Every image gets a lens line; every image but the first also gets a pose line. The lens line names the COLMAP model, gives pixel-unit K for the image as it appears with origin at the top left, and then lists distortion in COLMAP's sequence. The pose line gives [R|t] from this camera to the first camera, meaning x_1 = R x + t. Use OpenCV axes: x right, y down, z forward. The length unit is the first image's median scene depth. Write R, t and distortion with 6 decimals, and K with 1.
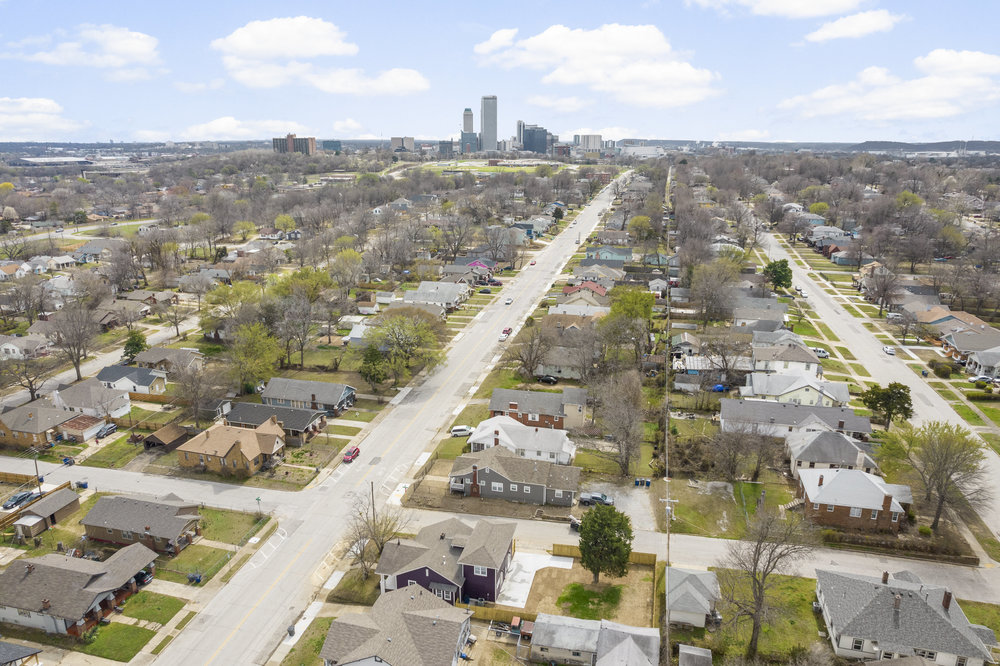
lens RADIAL K [[648.3, 0, 495.3], [0, 648.3, 332.9], [0, 0, 1]] dist [-0.078821, 0.070881]
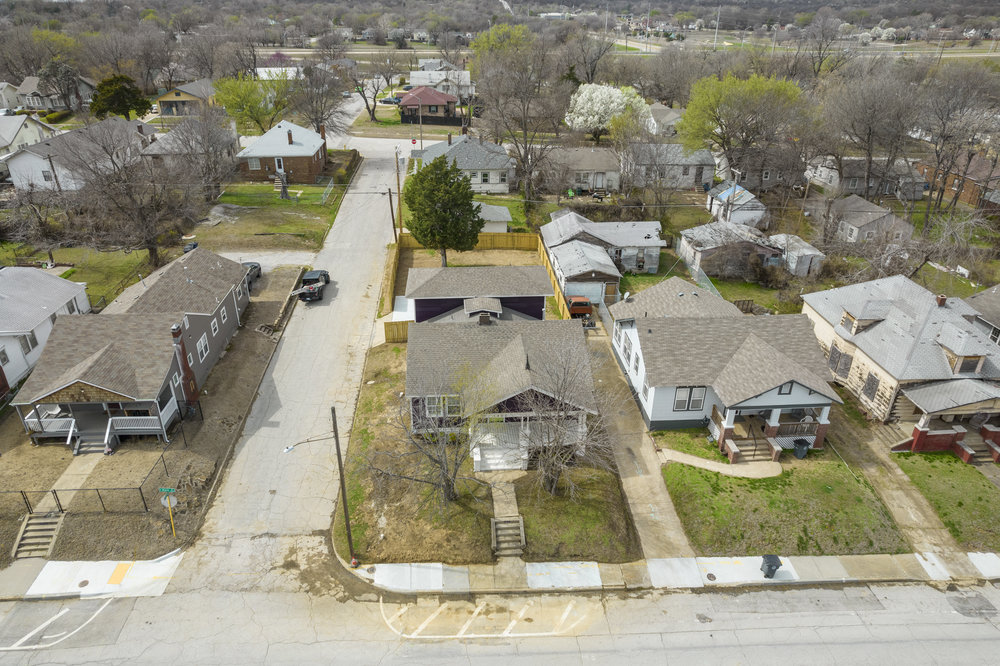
lens RADIAL K [[648.3, 0, 495.3], [0, 648.3, 332.9], [0, 0, 1]] dist [-0.078821, 0.070881]
pose [[-0.305781, -0.430738, 0.849095, -0.503345], [0.261432, 0.819548, 0.509897, 0.076044], [-0.915506, 0.377898, -0.137994, 1.057427]]
